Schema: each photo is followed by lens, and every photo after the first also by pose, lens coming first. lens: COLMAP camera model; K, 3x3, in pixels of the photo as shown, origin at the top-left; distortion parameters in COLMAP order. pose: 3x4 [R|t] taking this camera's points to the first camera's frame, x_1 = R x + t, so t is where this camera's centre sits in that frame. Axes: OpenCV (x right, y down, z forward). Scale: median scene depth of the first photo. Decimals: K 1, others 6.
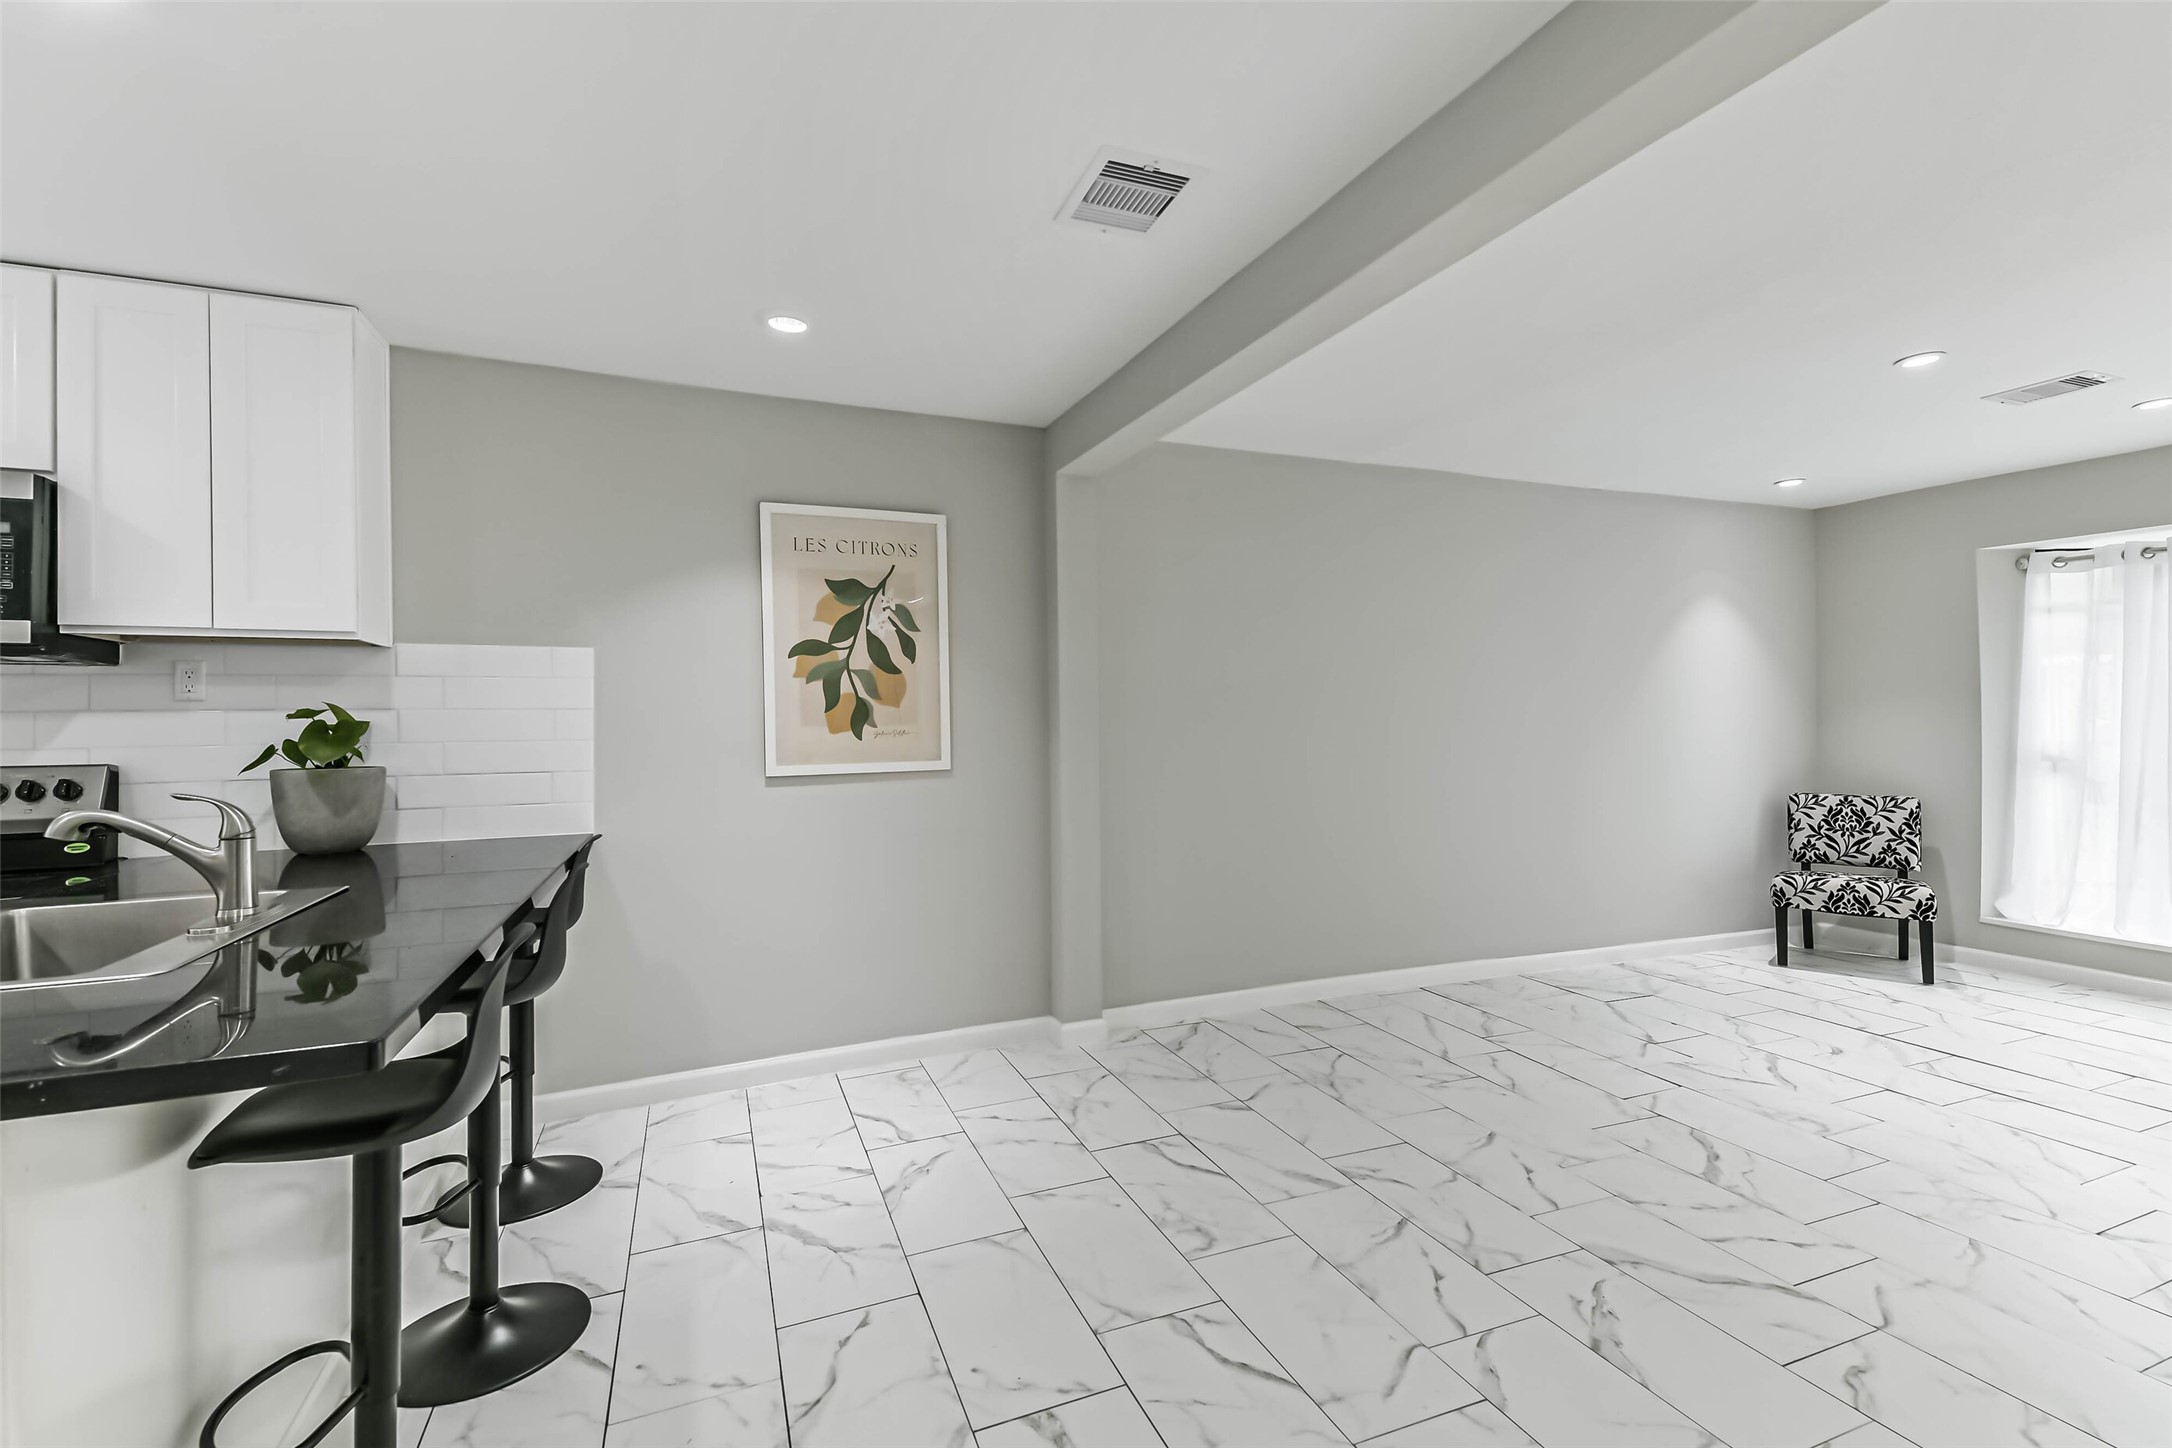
lens RADIAL K [[933.7, 0, 1094.2], [0, 933.7, 719.0], [0, 0, 1]] dist [0.050966, -0.018418]
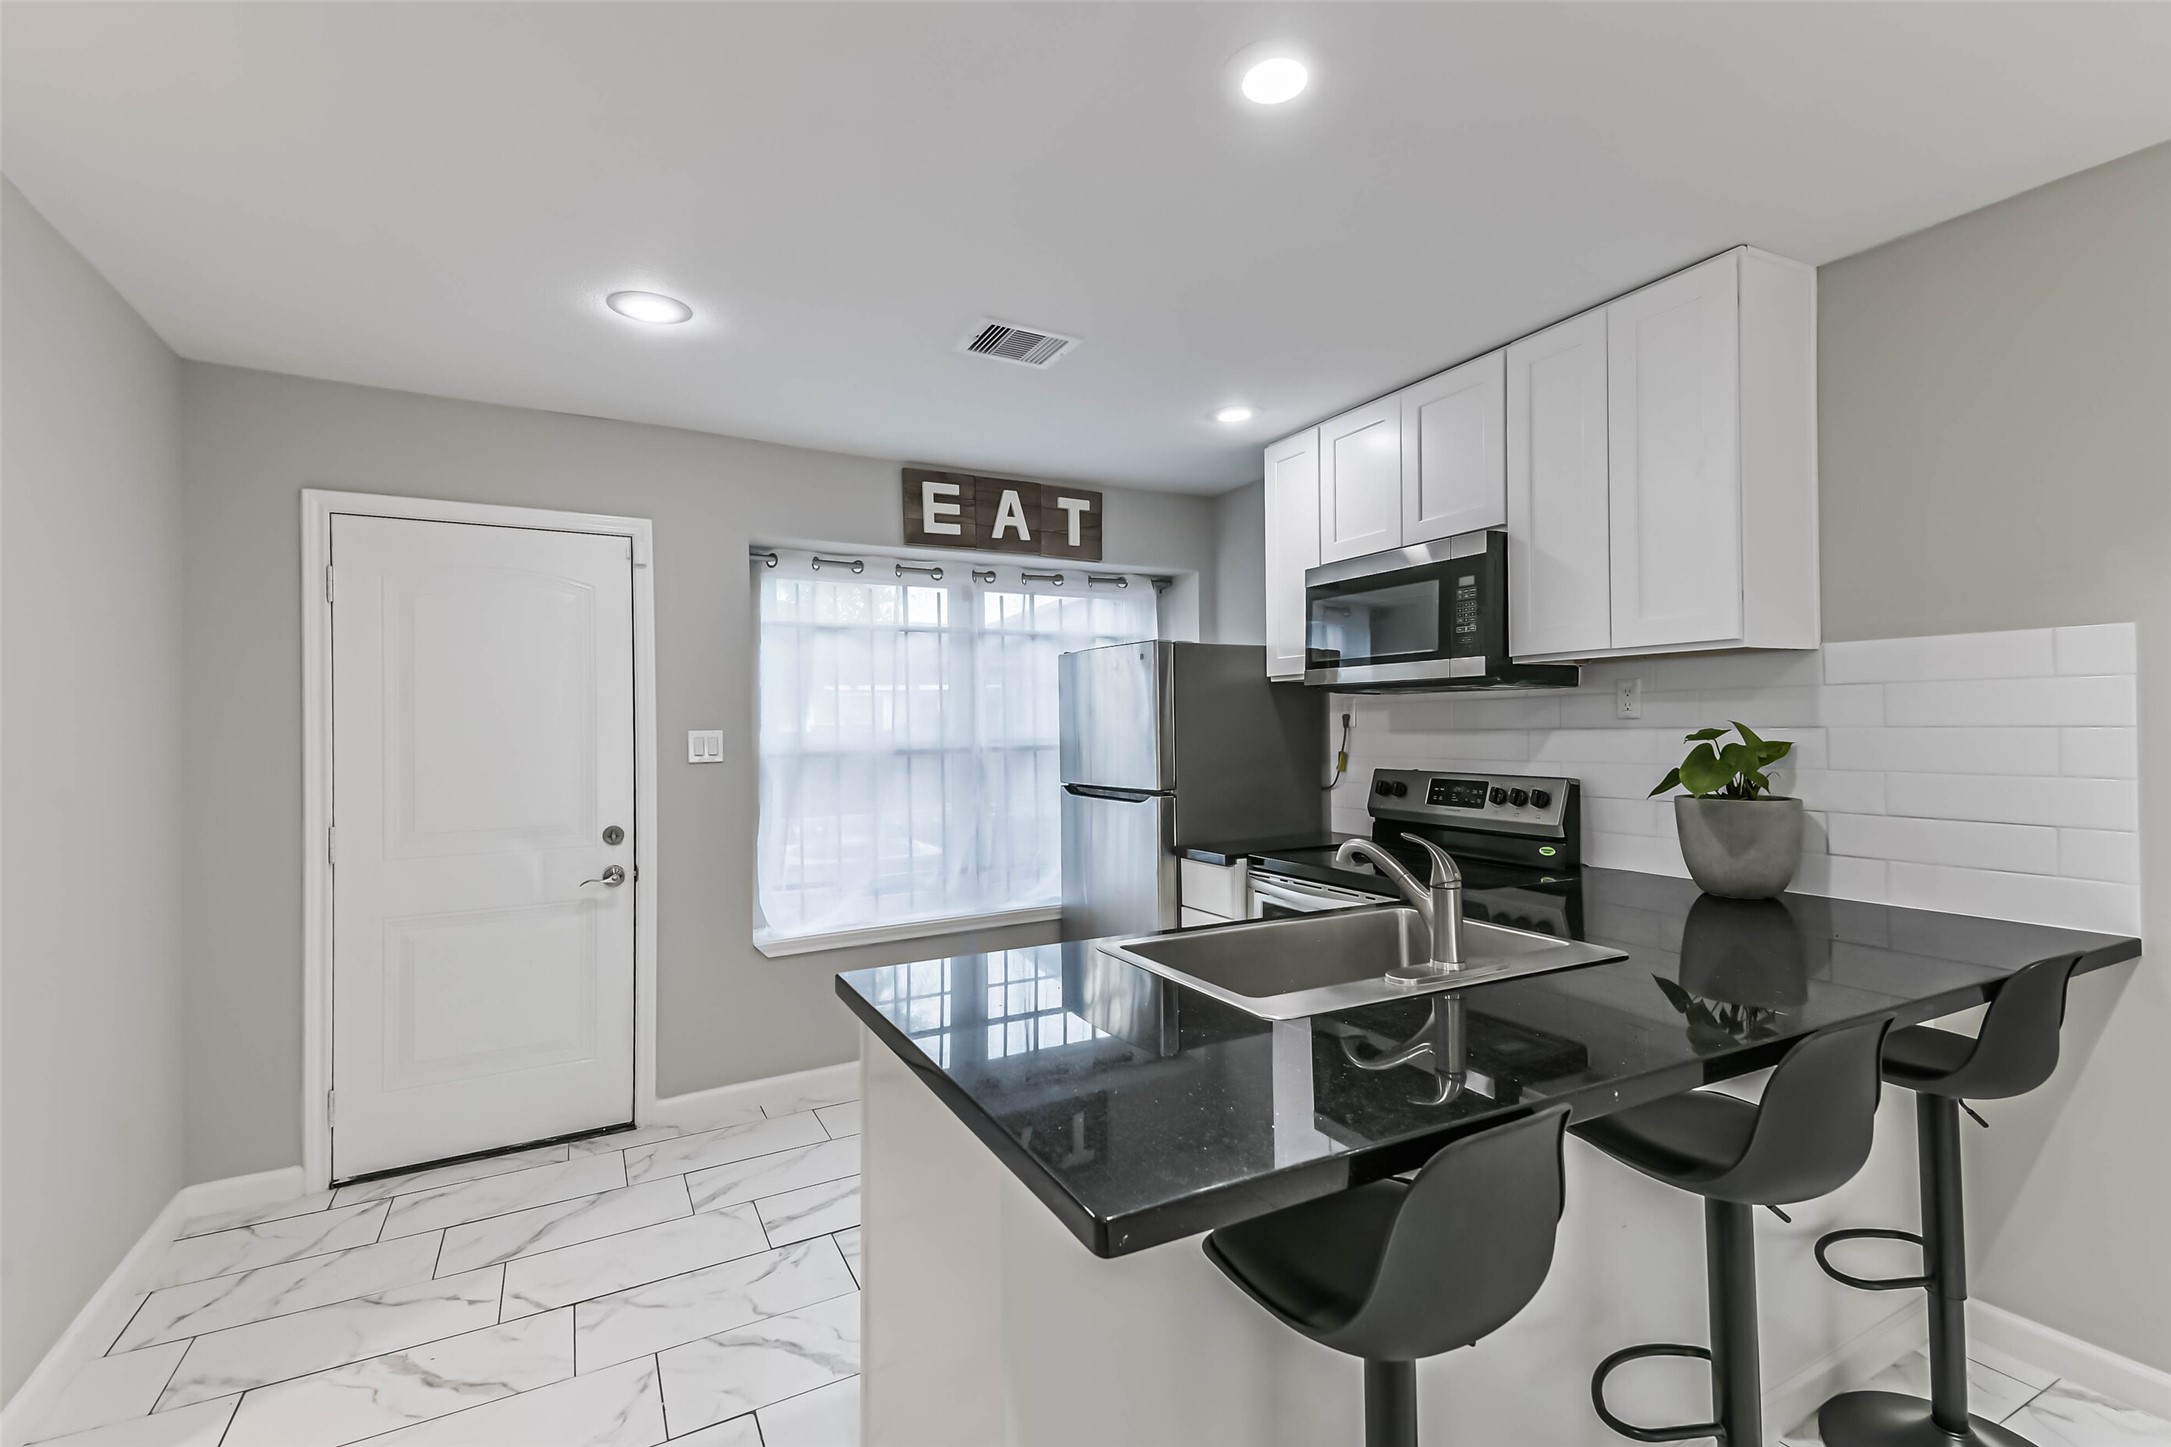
lens RADIAL K [[933.2, 0, 1078.5], [0, 933.2, 724.2], [0, 0, 1]] dist [0.050966, -0.018418]
pose [[0.101624, 0.010705, -0.994765, -0.012222], [0.020574, 0.999706, 0.012860, -0.030613], [0.994610, -0.021773, 0.101374, 0.265106]]
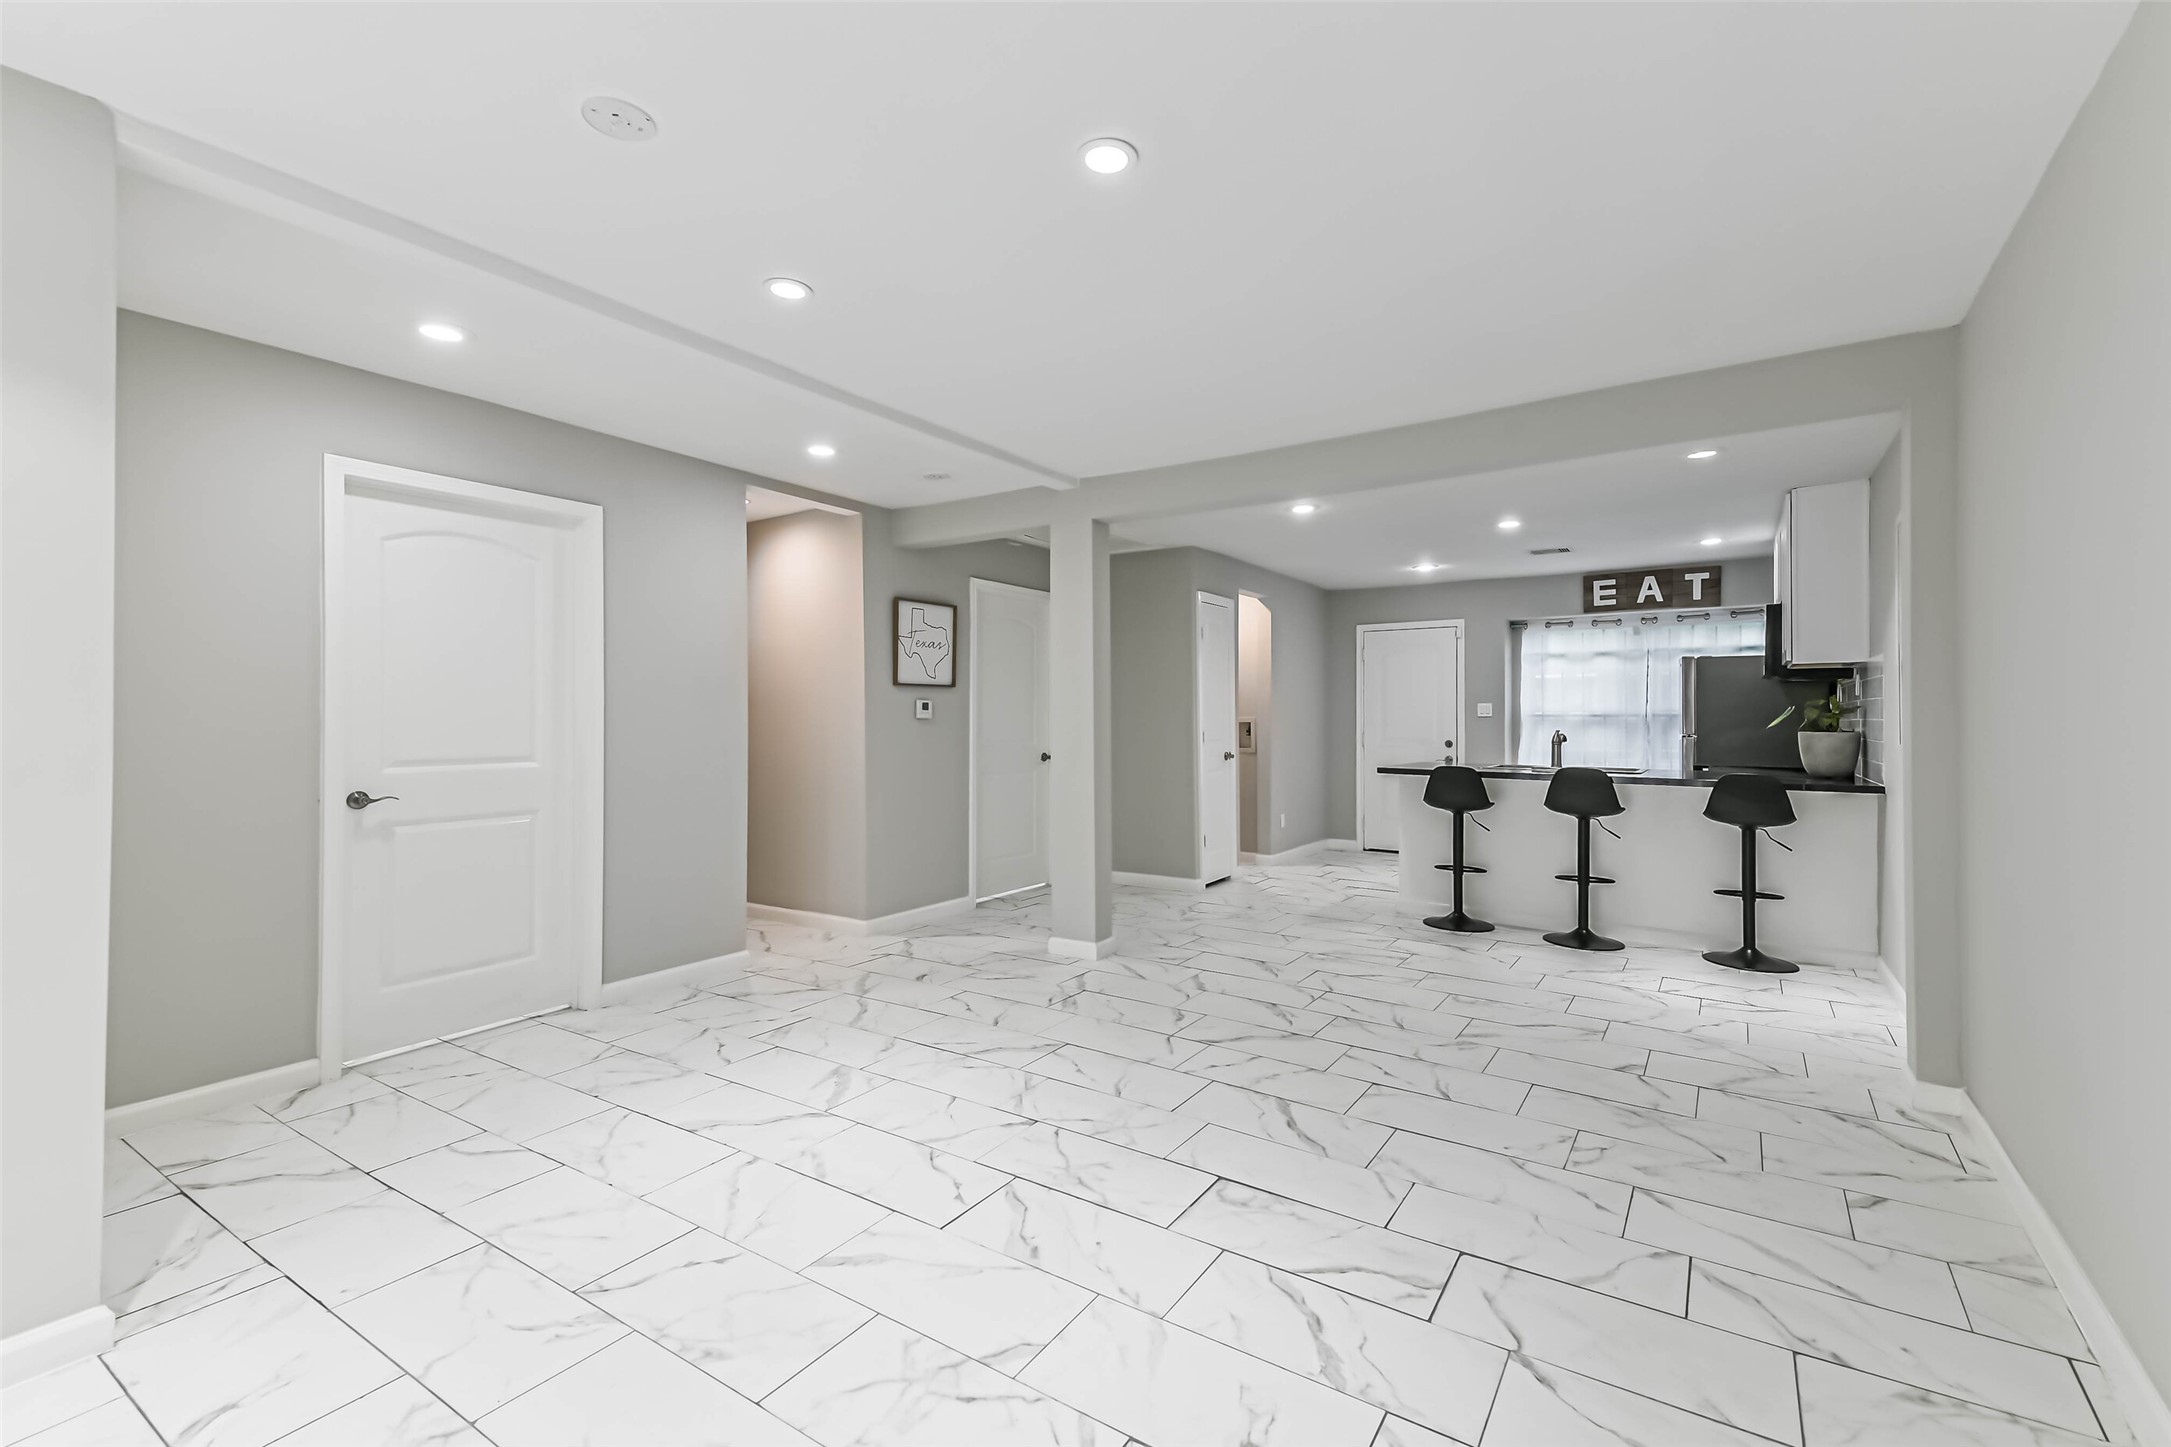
lens RADIAL K [[933.2, 0, 1069.9], [0, 933.2, 722.4], [0, 0, 1]] dist [0.050966, -0.018418]
pose [[-0.839186, 0.014447, -0.543653, 1.126812], [0.014124, 0.999889, 0.004769, 0.002635], [0.543661, -0.003677, -0.839297, 1.389986]]
